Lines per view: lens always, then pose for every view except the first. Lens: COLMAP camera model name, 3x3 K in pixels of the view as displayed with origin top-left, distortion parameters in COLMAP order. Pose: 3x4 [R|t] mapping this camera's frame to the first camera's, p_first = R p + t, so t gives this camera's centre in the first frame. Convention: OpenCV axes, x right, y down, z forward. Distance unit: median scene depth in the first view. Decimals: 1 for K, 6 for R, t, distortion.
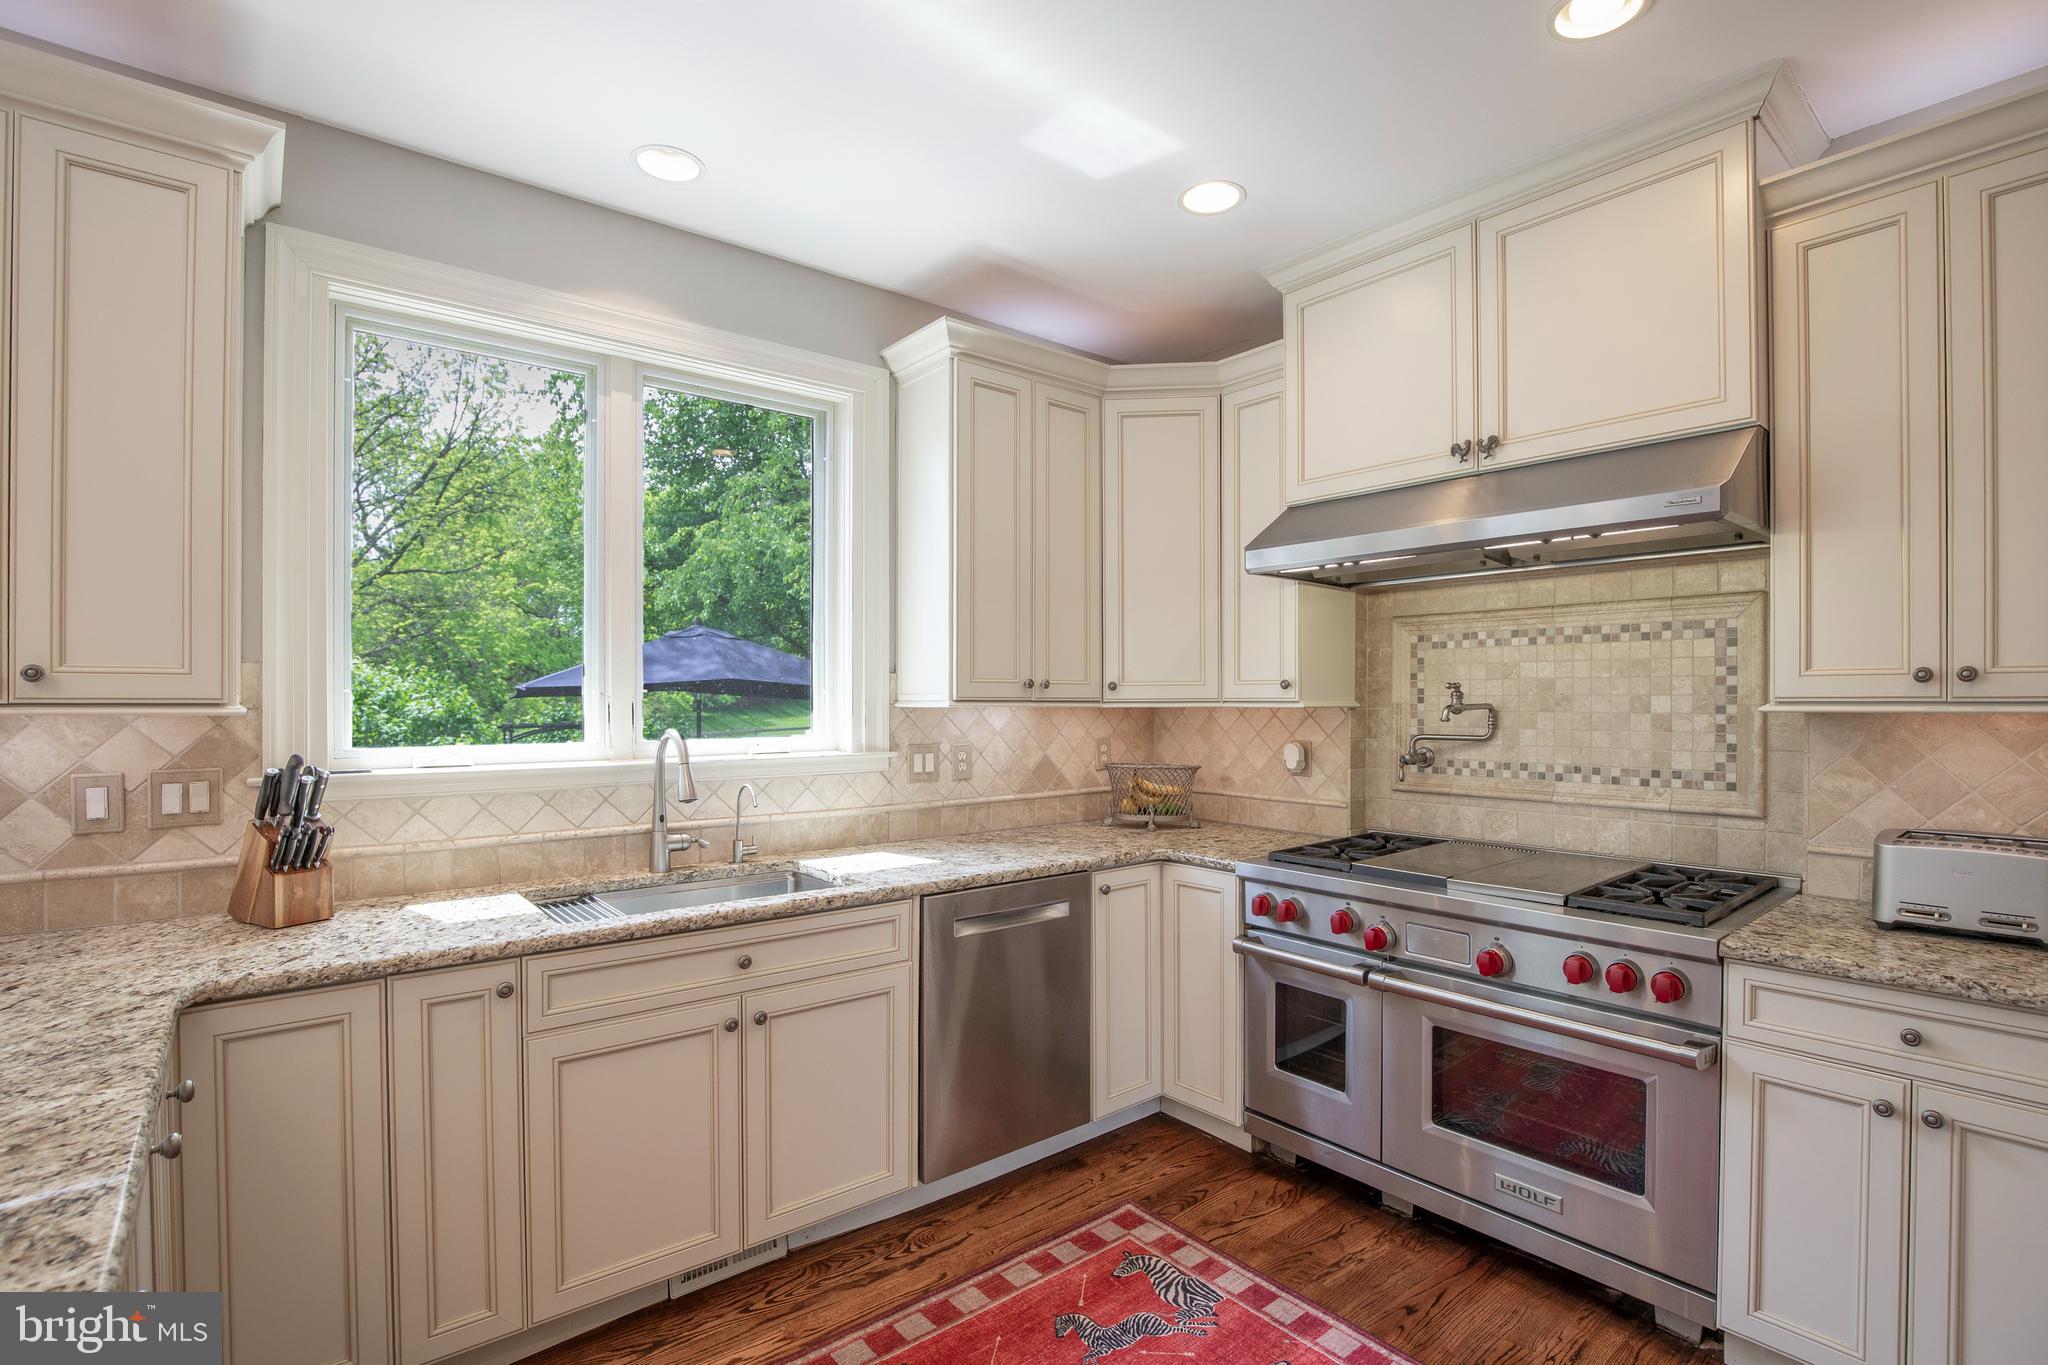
lens RADIAL K [[944.5, 0, 1028.7], [0, 944.5, 703.6], [0, 0, 1]] dist [-0.034237, 0.006621]
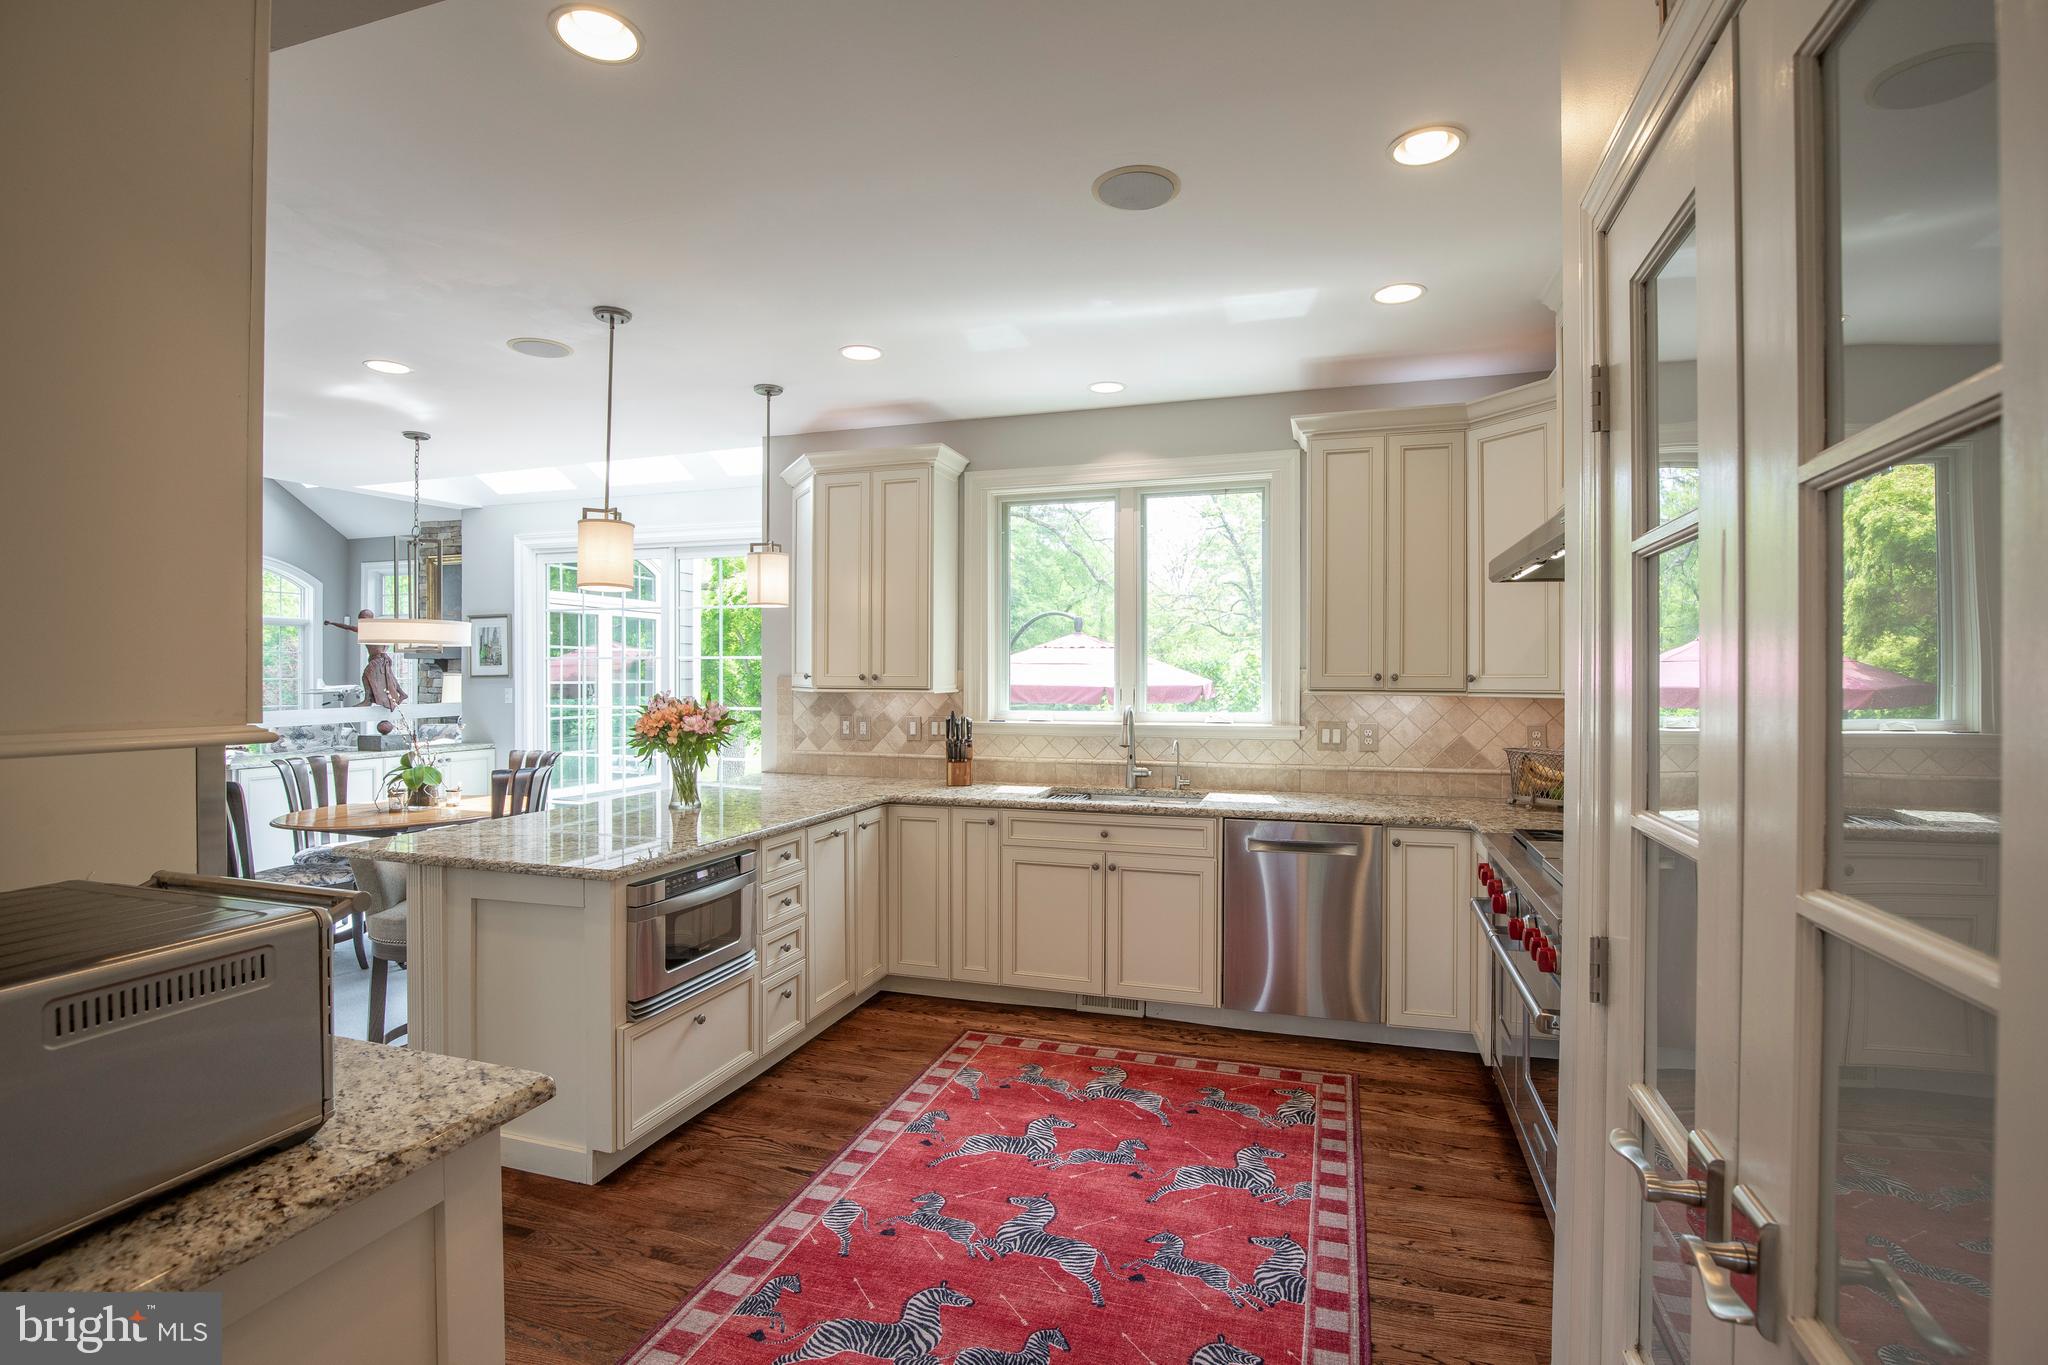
lens RADIAL K [[944.5, 0, 1030.4], [0, 944.5, 673.6], [0, 0, 1]] dist [-0.034237, 0.006621]
pose [[0.554180, 0.000321, -0.832397, 0.890736], [-0.004997, 0.999983, -0.002941, -0.022225], [0.832382, 0.005790, 0.554172, -0.100215]]
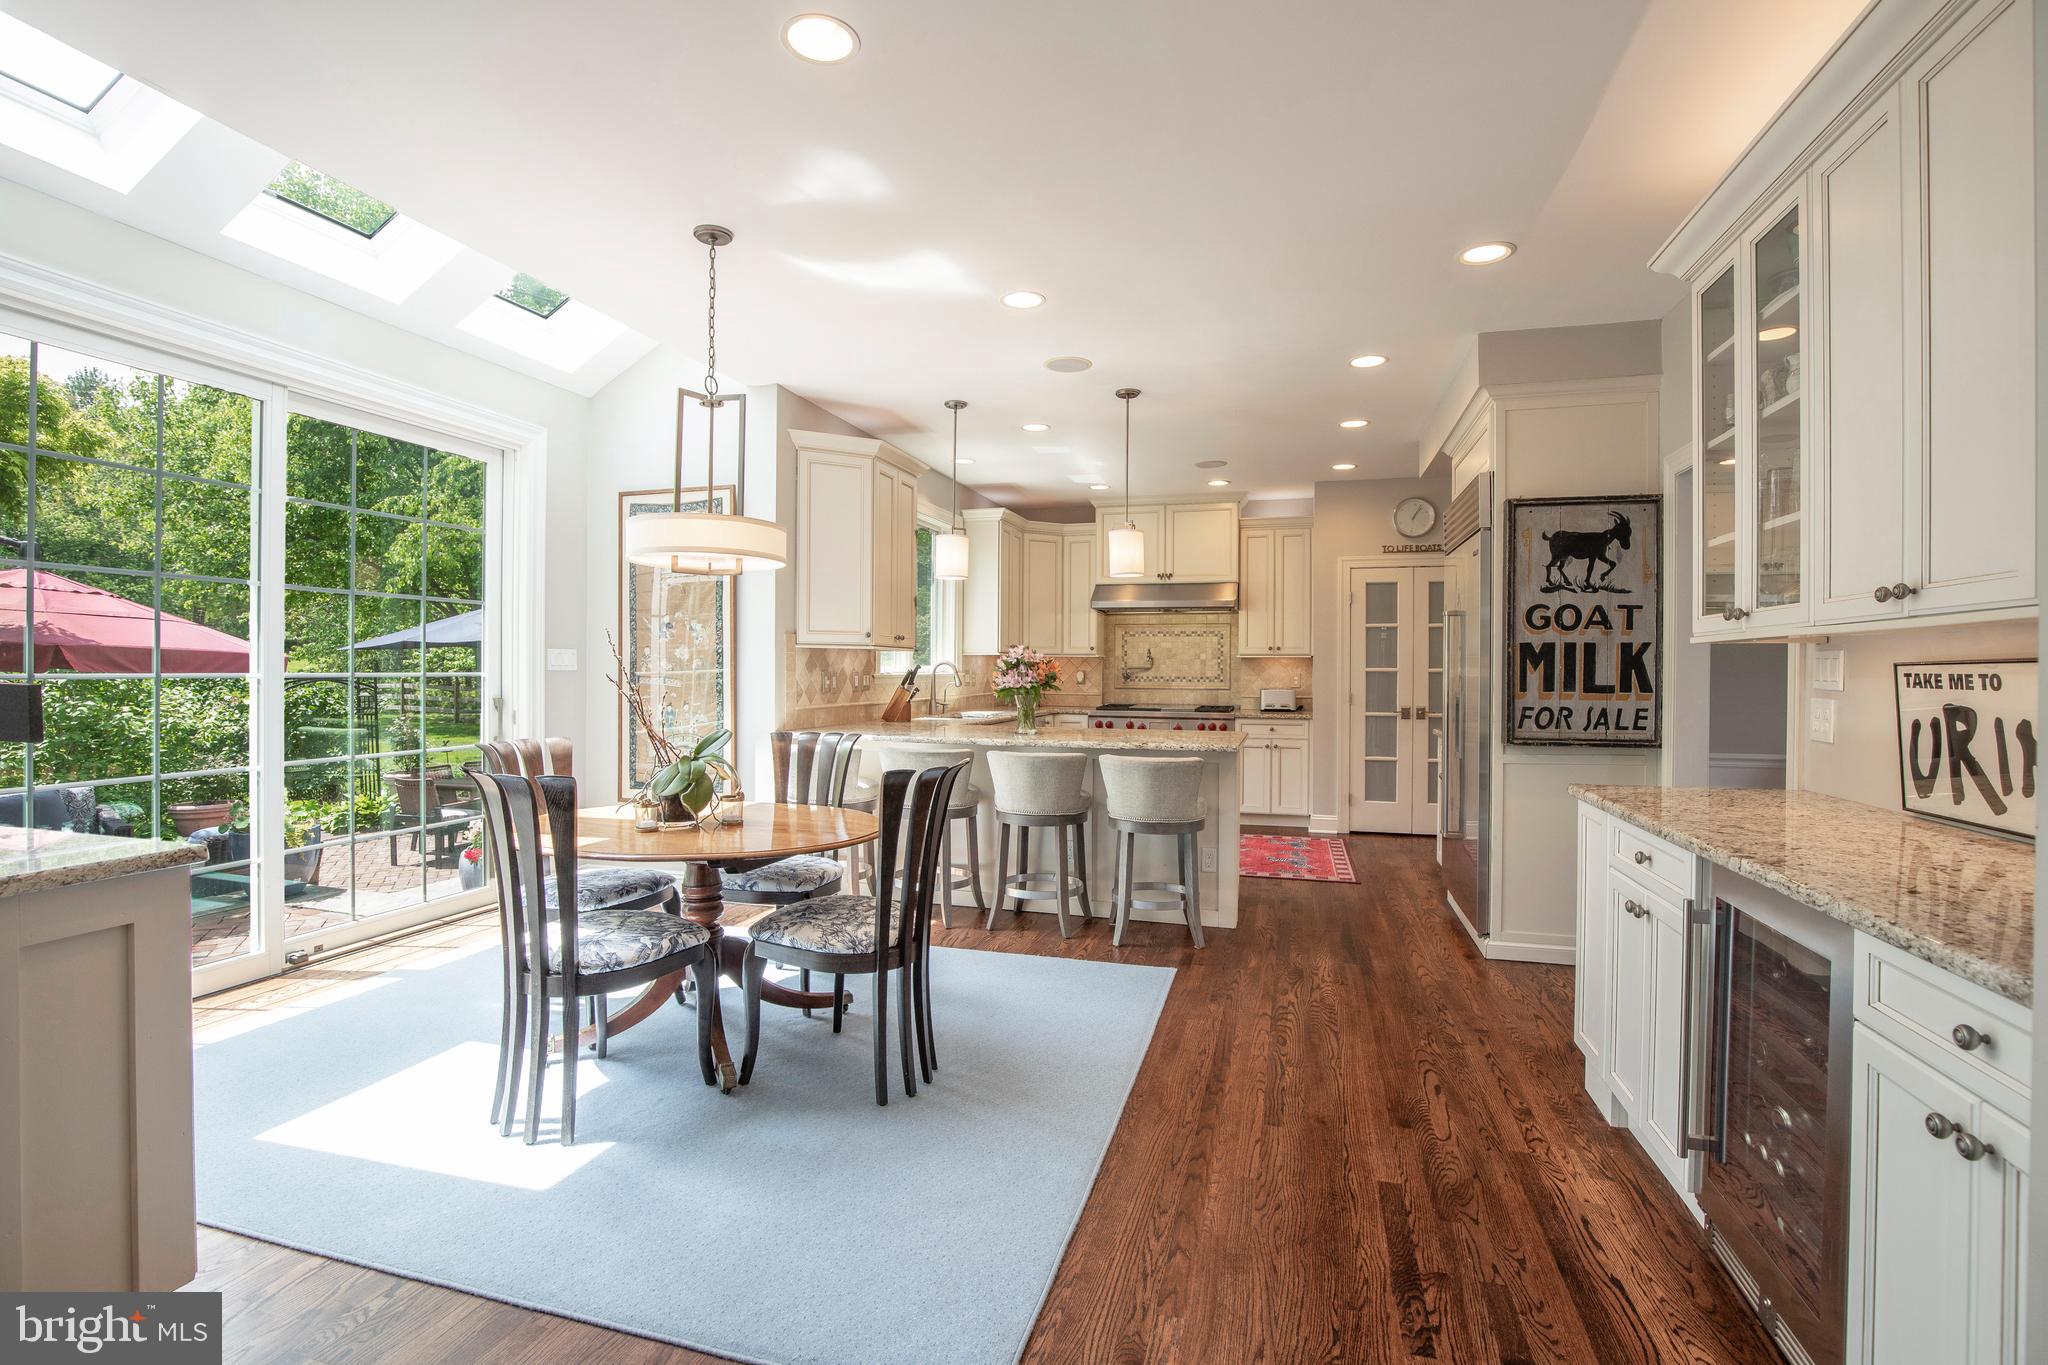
lens RADIAL K [[944.5, 0, 1031.4], [0, 944.5, 669.4], [0, 0, 1]] dist [-0.034237, 0.006621]
pose [[0.818892, 0.005683, 0.573920, -1.614209], [-0.003771, 0.999983, -0.004522, 0.059643], [-0.573936, 0.001539, 0.818899, -1.279101]]
